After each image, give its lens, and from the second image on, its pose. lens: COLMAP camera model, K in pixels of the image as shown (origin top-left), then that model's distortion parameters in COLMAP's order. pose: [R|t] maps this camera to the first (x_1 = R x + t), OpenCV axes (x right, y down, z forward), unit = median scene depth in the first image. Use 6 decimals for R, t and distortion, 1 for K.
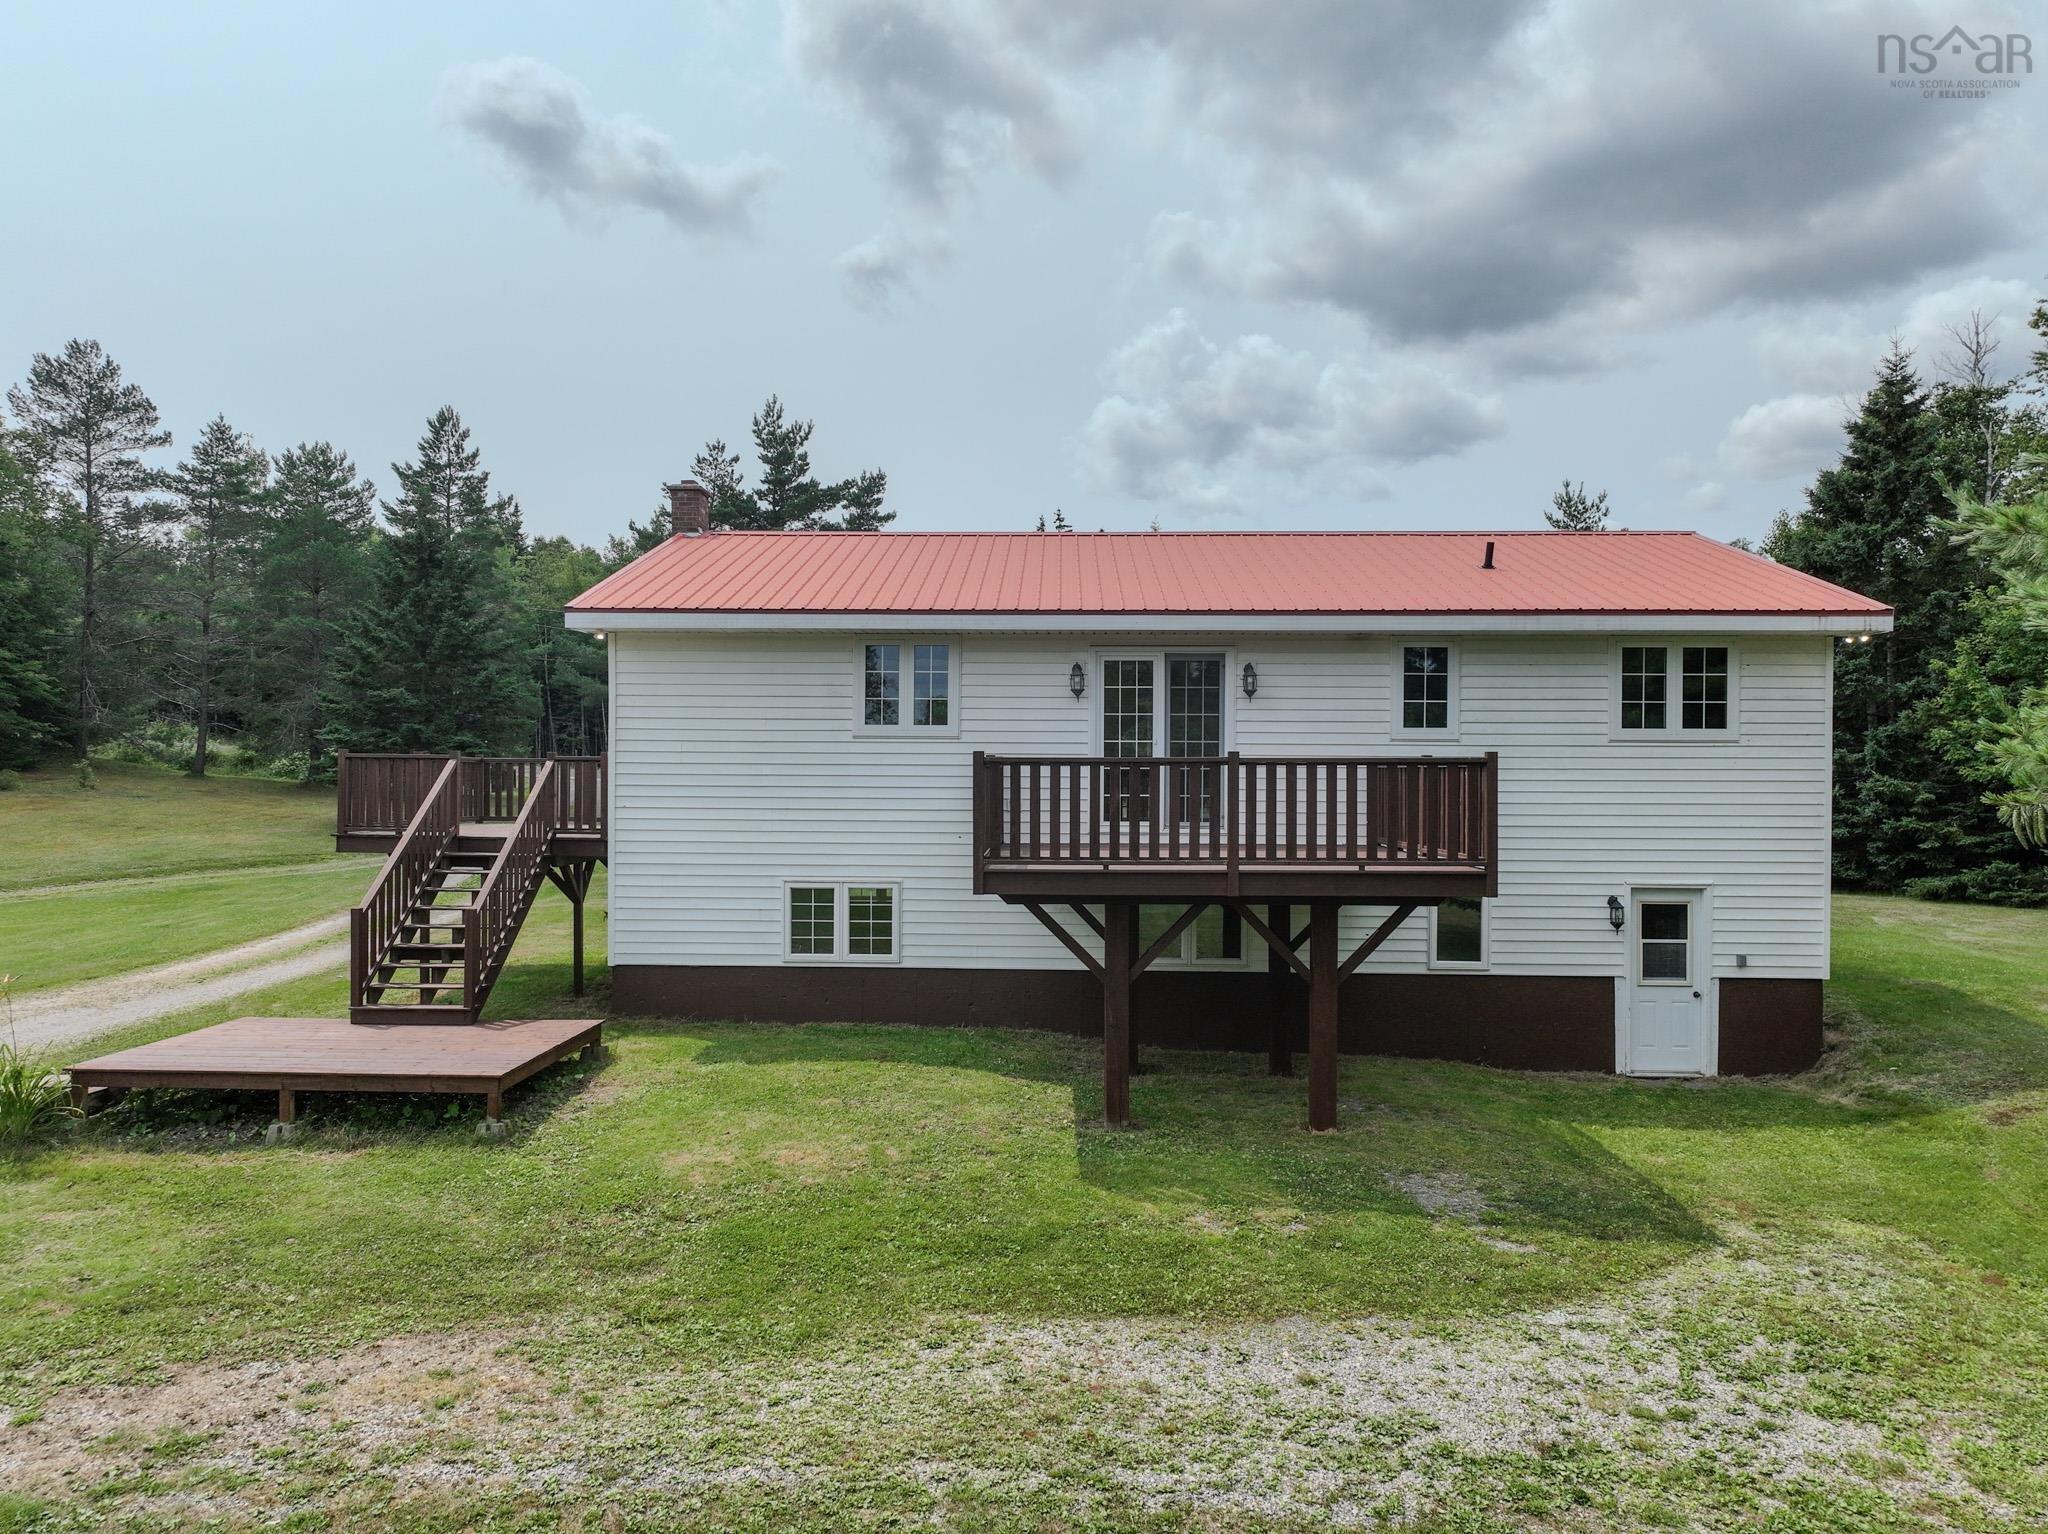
lens RADIAL K [[1446.2, 0, 1024.0], [0, 1446.2, 767.0], [0, 0, 1]] dist [0.007844, 0.005706]
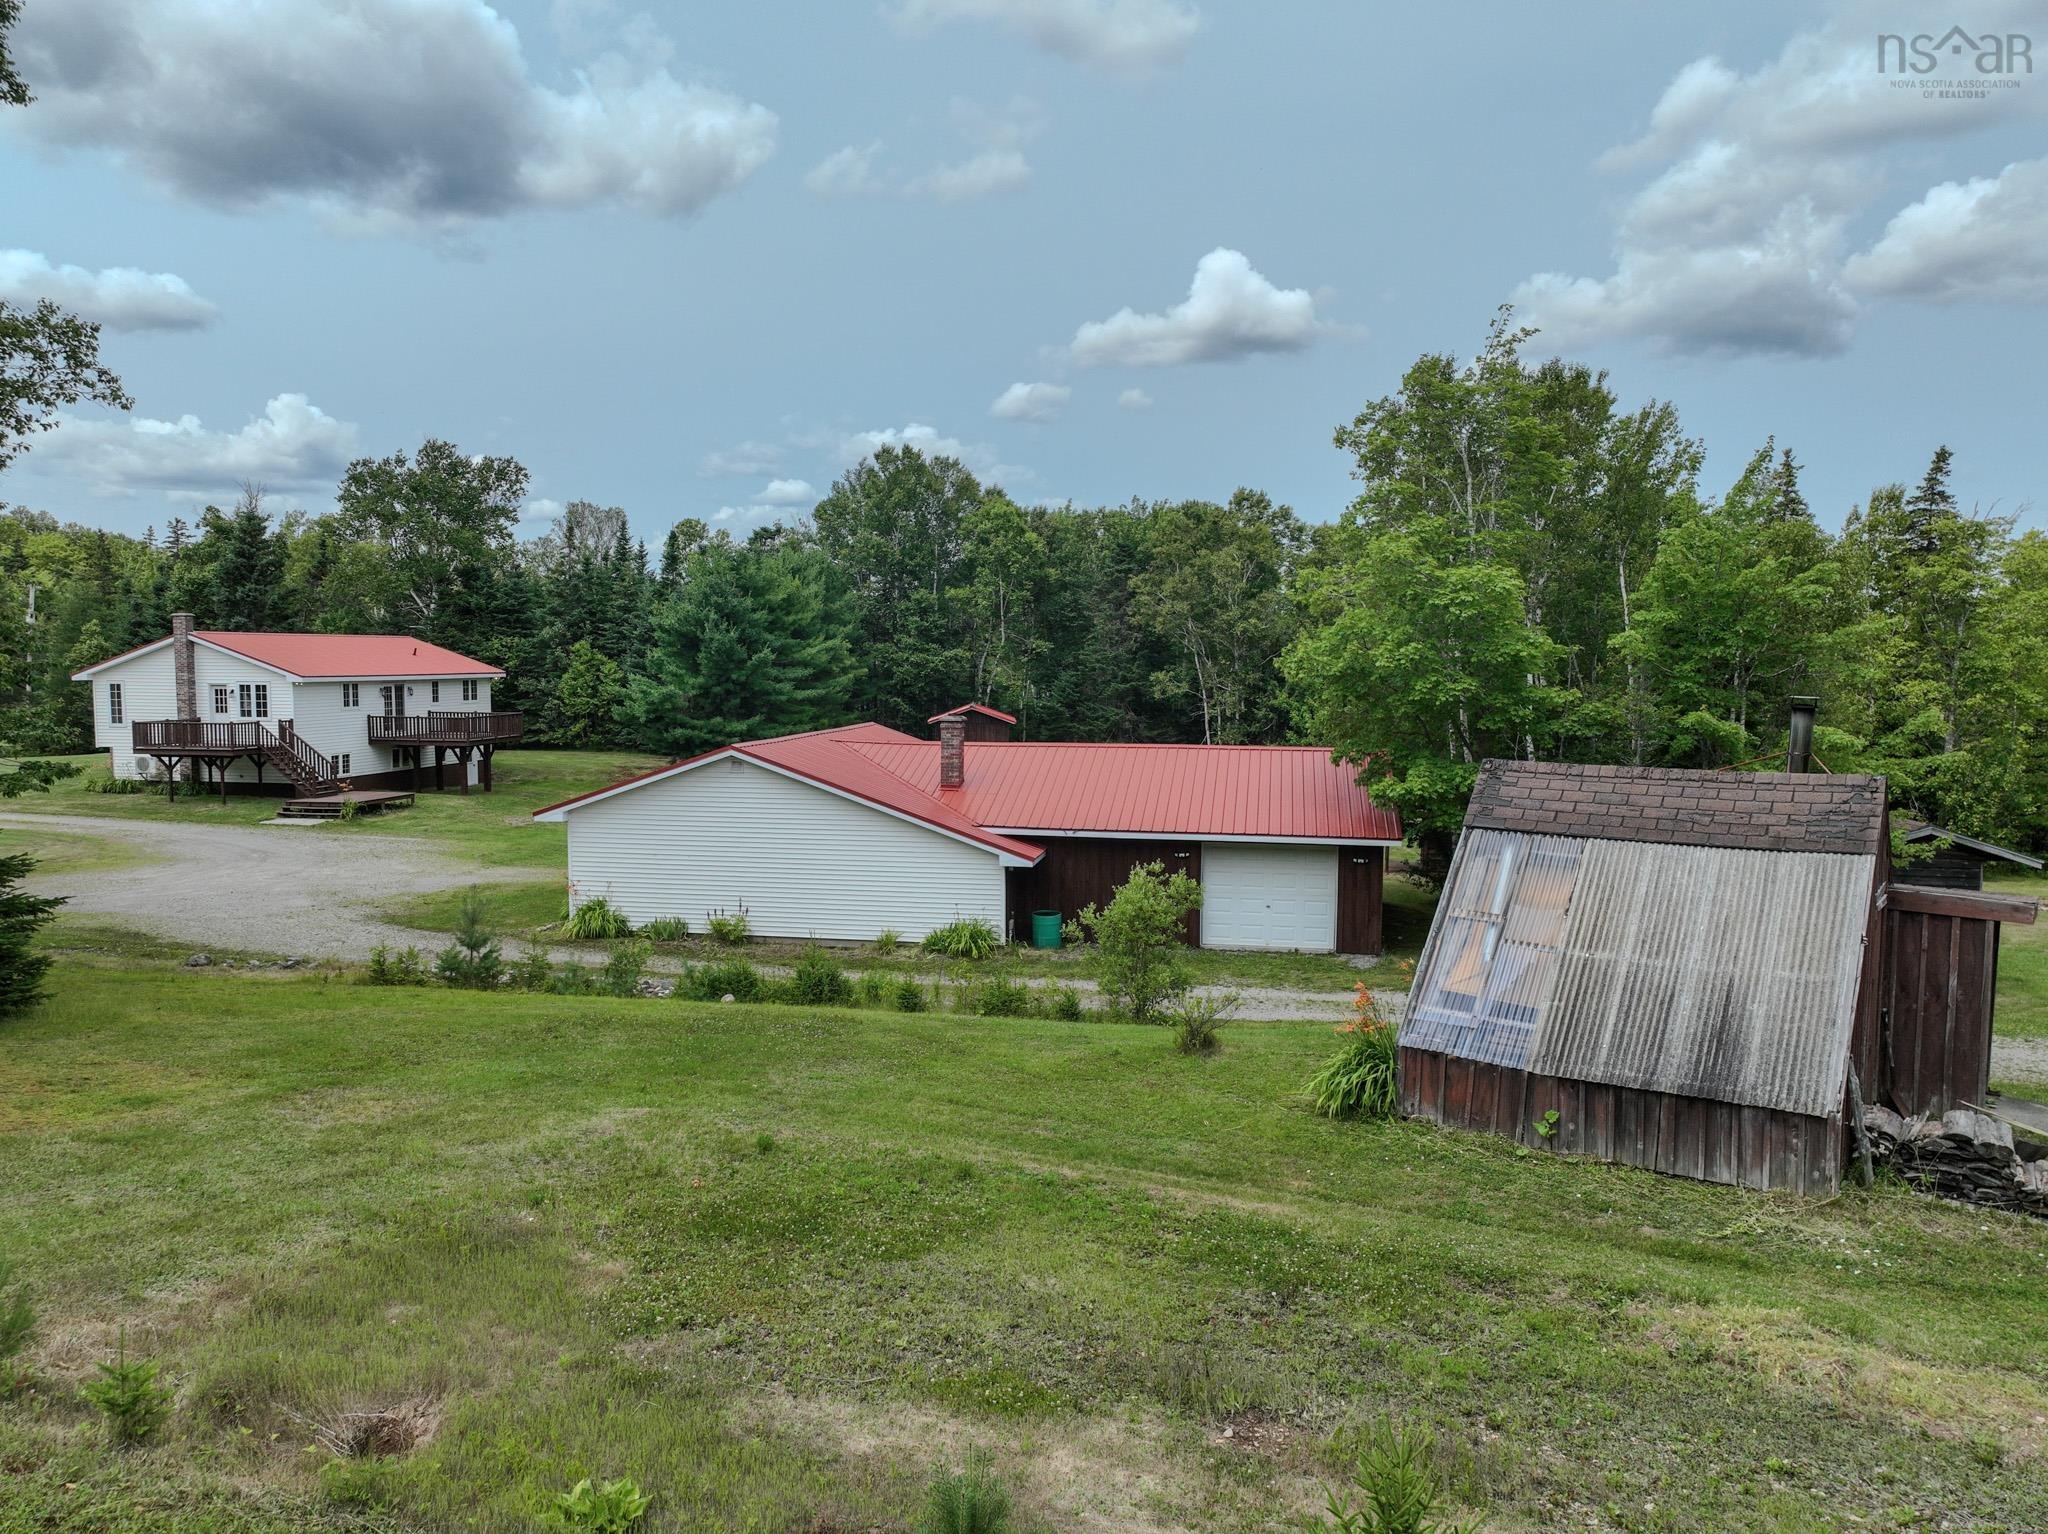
lens RADIAL K [[1439.4, 0, 1012.8], [0, 1439.4, 775.1], [0, 0, 1]] dist [0.004815, 0.006091]
pose [[0.144026, -0.088693, 0.985591, -3.262256], [-0.005934, 0.995880, 0.090486, -0.187743], [-0.989556, -0.018880, 0.142906, -1.055131]]
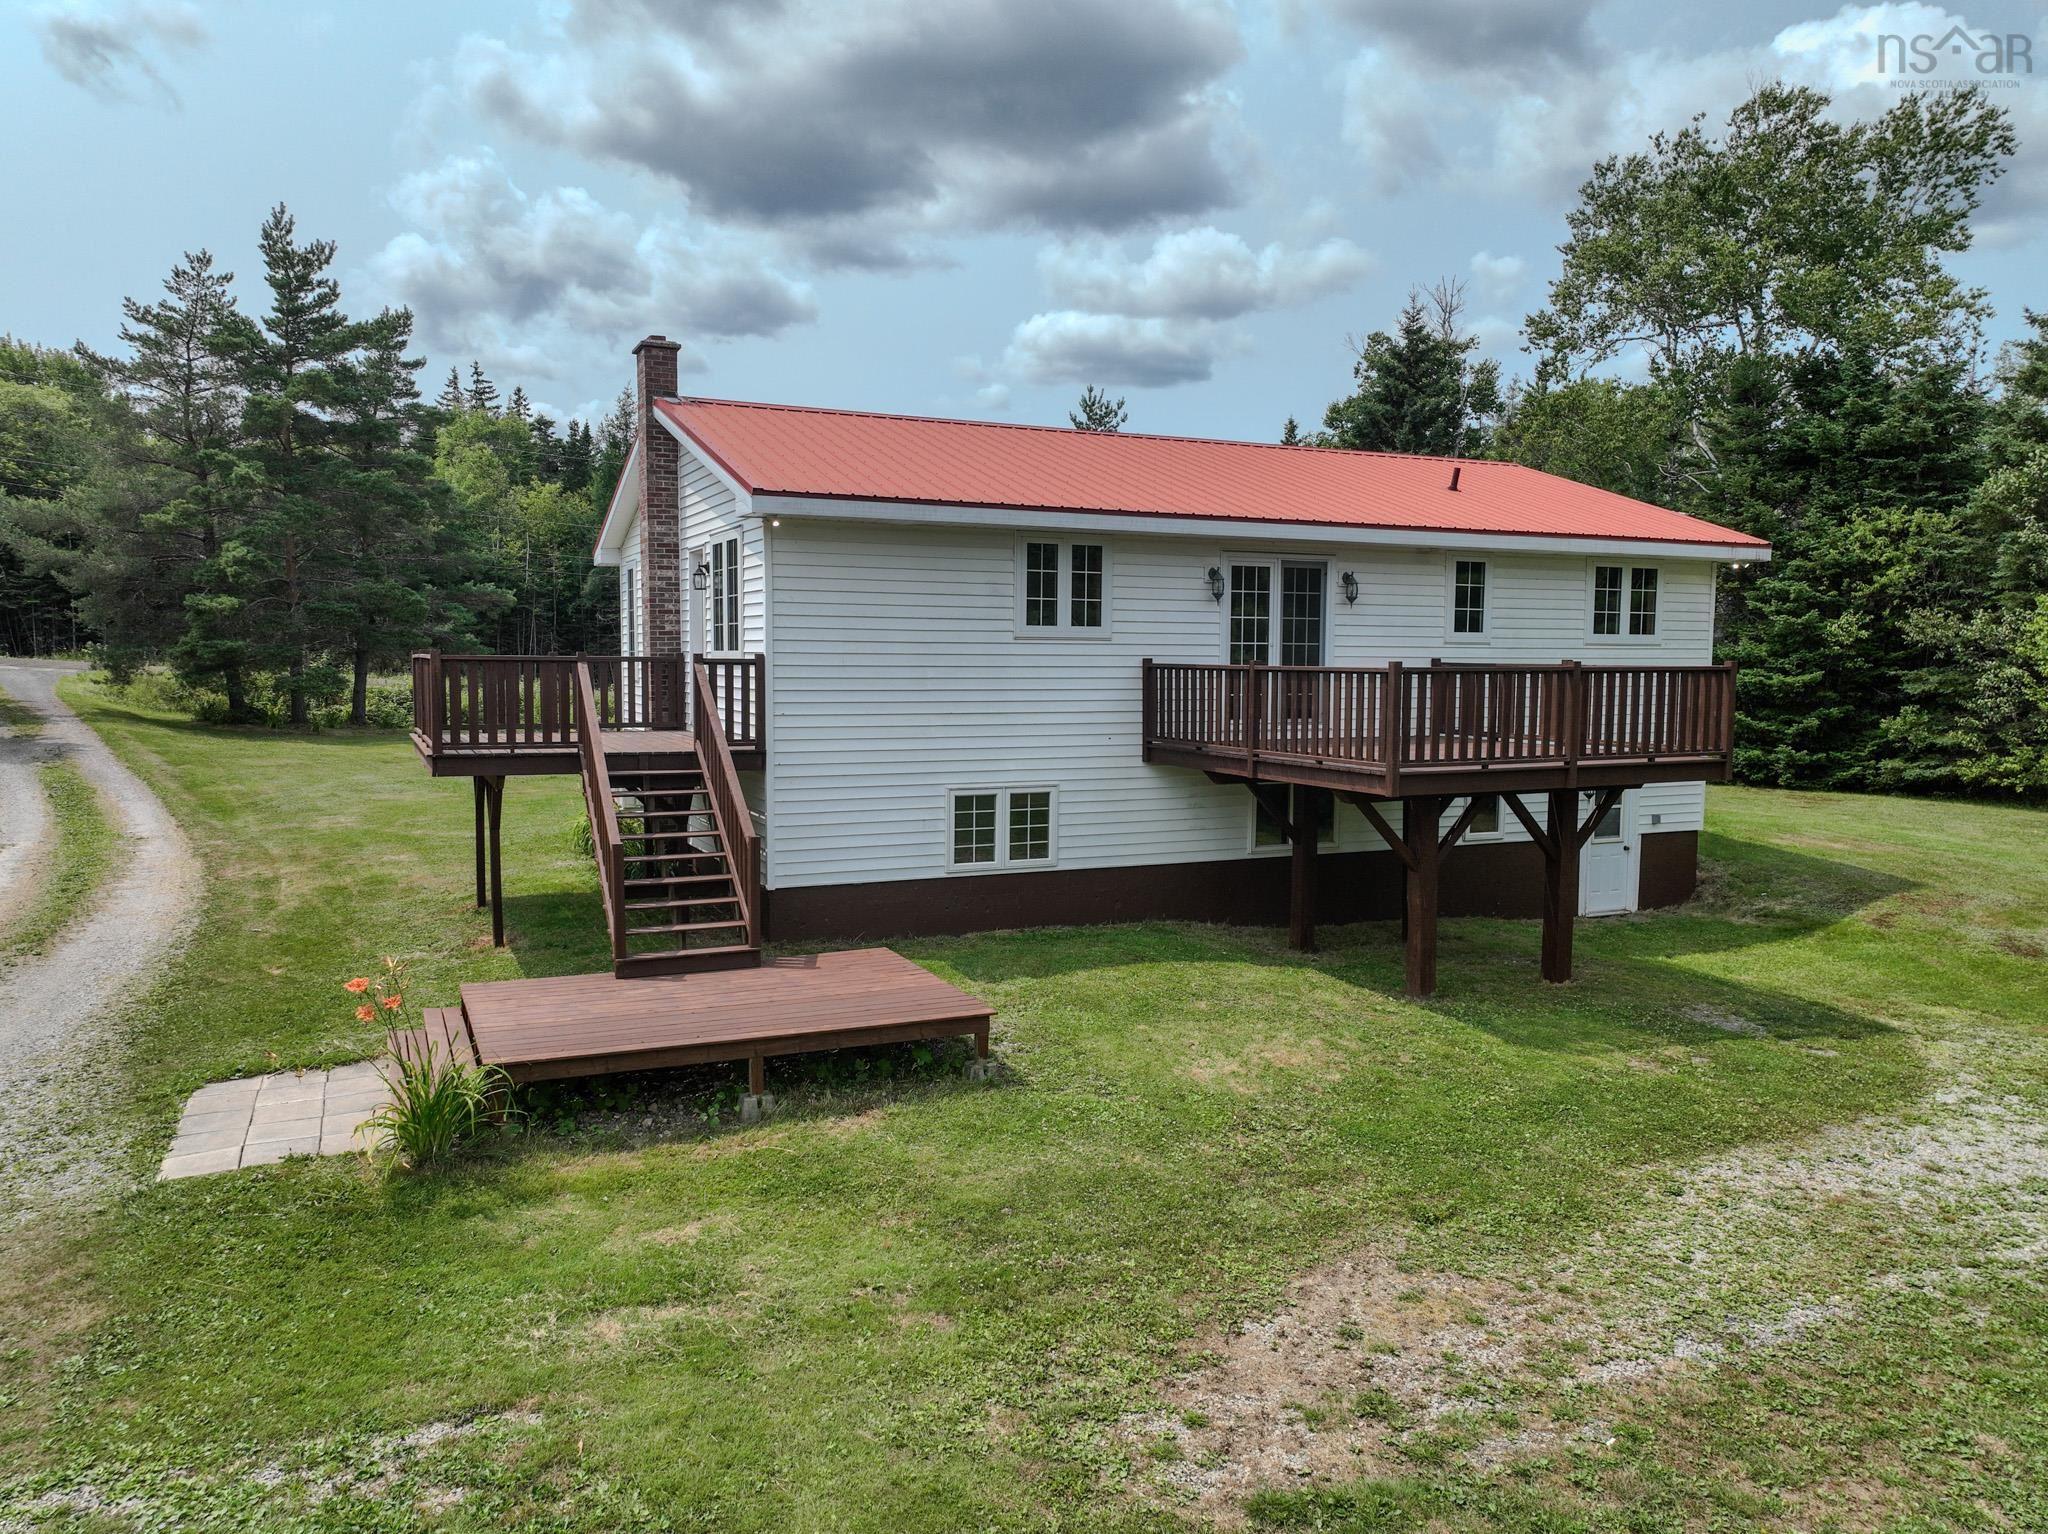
lens RADIAL K [[1439.4, 0, 1012.8], [0, 1439.4, 775.1], [0, 0, 1]] dist [0.004815, 0.006091]
pose [[0.894475, -0.038275, 0.445477, -0.555618], [-0.002365, 0.995910, 0.090318, -0.016623], [-0.447112, -0.081841, 0.890726, 0.134589]]
